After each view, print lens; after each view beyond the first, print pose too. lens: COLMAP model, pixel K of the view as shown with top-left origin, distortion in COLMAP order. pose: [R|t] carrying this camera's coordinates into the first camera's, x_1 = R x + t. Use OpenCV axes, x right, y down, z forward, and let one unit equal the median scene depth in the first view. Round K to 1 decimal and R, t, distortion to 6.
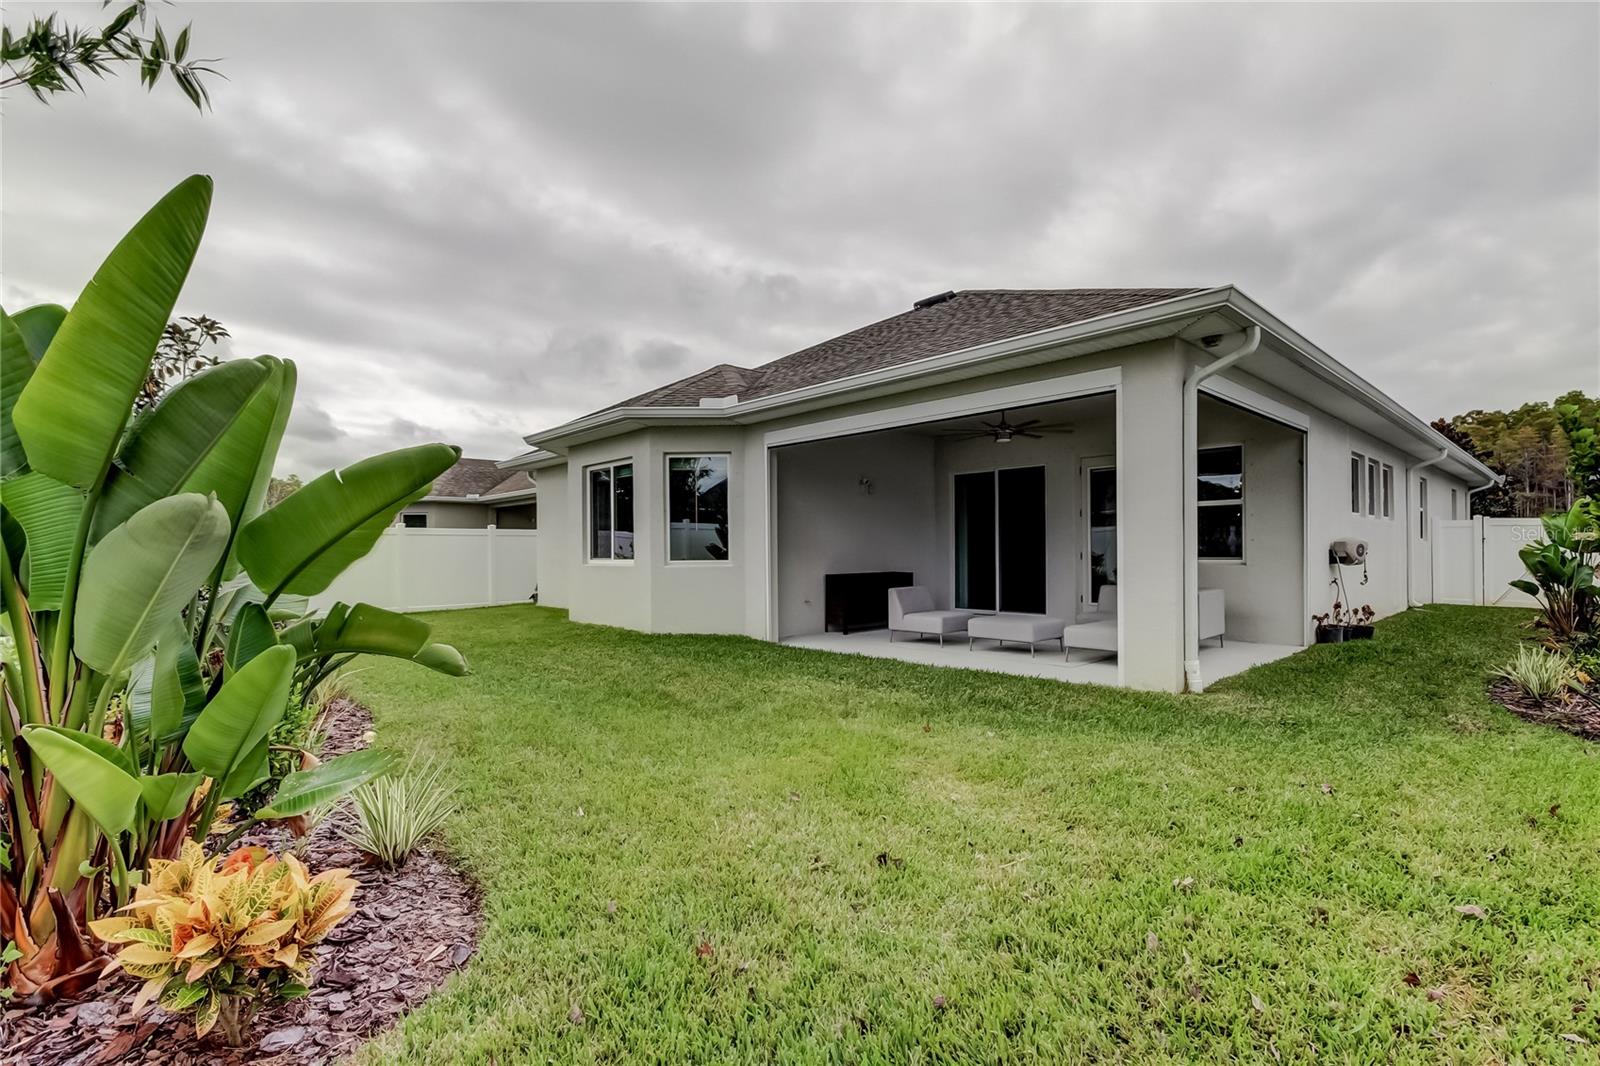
lens RADIAL K [[742.3, 0, 799.7], [0, 742.3, 531.6], [0, 0, 1]] dist [0.015834, -0.004480]
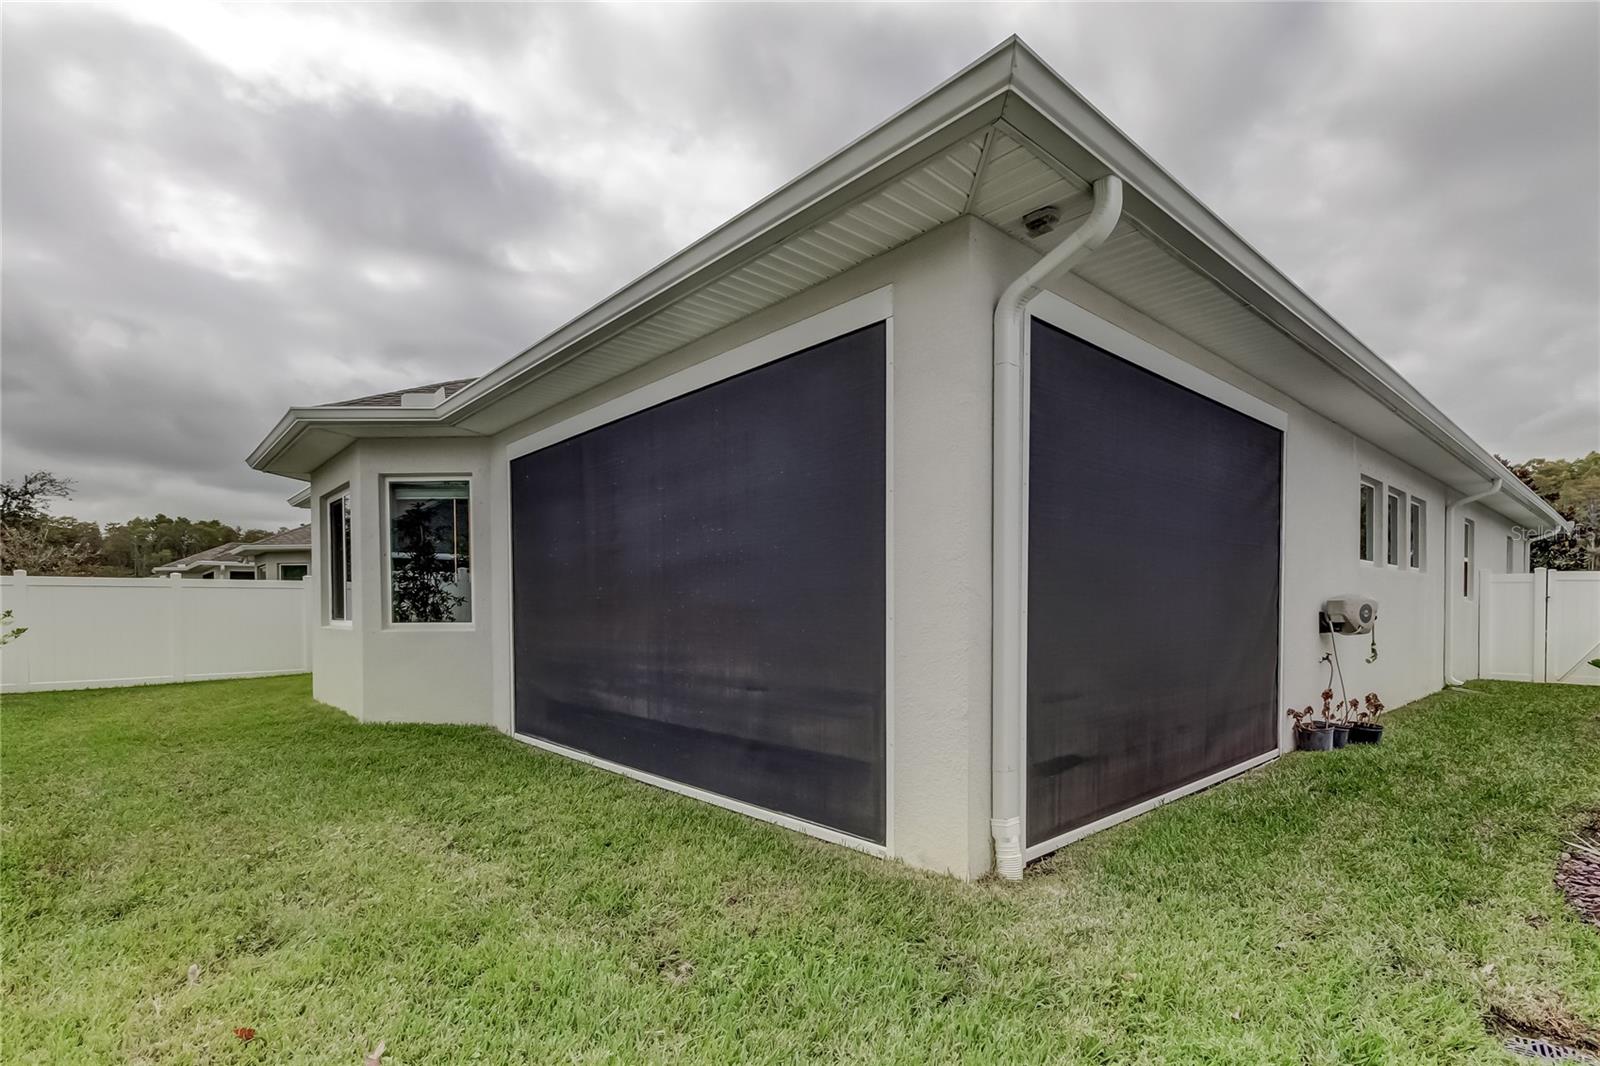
lens RADIAL K [[742.3, 0, 795.9], [0, 742.3, 601.6], [0, 0, 1]] dist [0.015834, -0.004480]
pose [[0.999084, 0.003832, -0.042621, 0.252734], [-0.003025, 0.999815, 0.018977, 0.002653], [0.042686, -0.018831, 0.998911, 0.287308]]
